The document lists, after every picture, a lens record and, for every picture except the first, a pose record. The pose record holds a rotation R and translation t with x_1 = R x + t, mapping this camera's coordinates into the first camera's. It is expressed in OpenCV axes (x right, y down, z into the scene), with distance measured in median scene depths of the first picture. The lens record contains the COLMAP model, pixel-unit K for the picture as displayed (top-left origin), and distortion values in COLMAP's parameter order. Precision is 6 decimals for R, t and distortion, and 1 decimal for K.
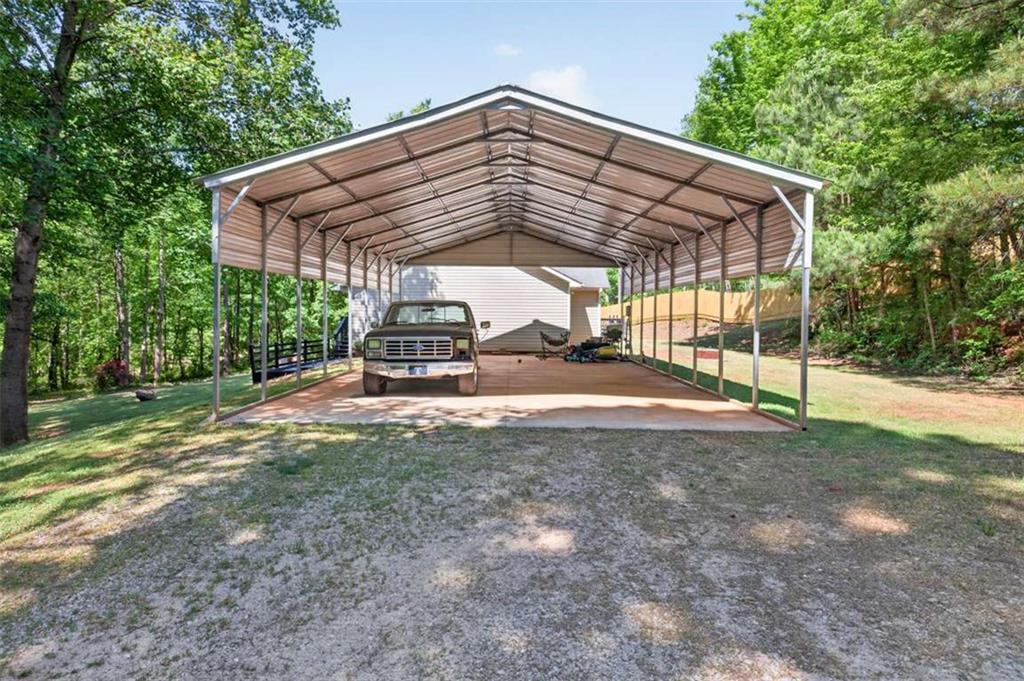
lens RADIAL K [[575.0, 0, 509.5], [0, 575.0, 315.0], [0, 0, 1]] dist [0.002435, 0.000418]
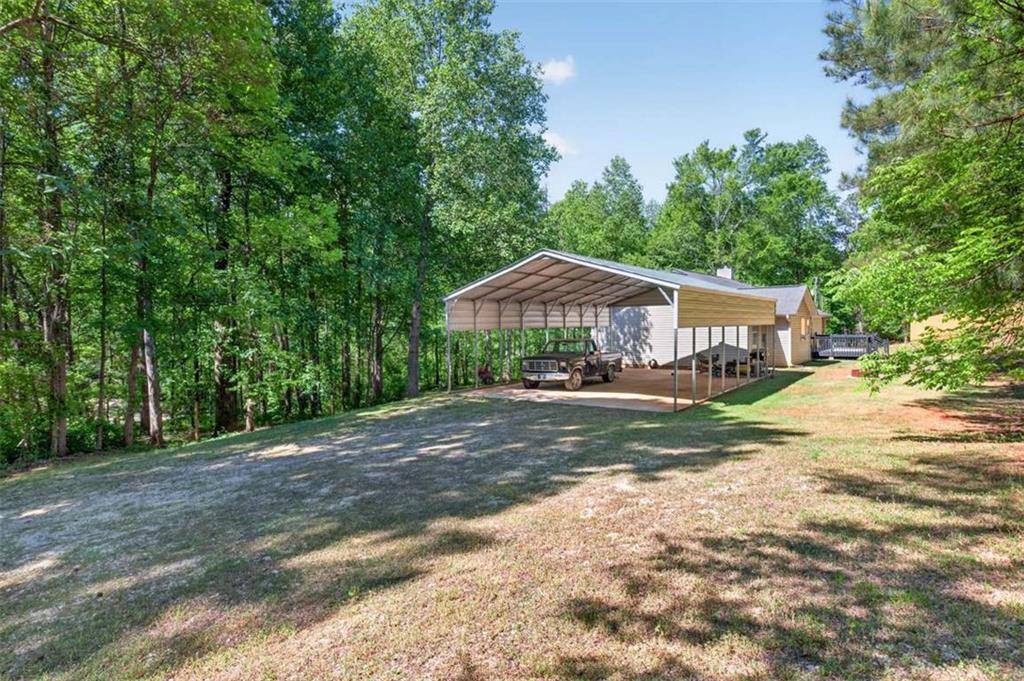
lens RADIAL K [[557.0, 0, 510.6], [0, 557.0, 336.2], [0, 0, 1]] dist [0.003533, 0.000325]
pose [[0.820184, -0.009878, -0.572014, 0.849005], [0.020730, 0.999707, 0.012459, -0.069748], [0.571724, -0.022077, 0.820149, -0.639160]]
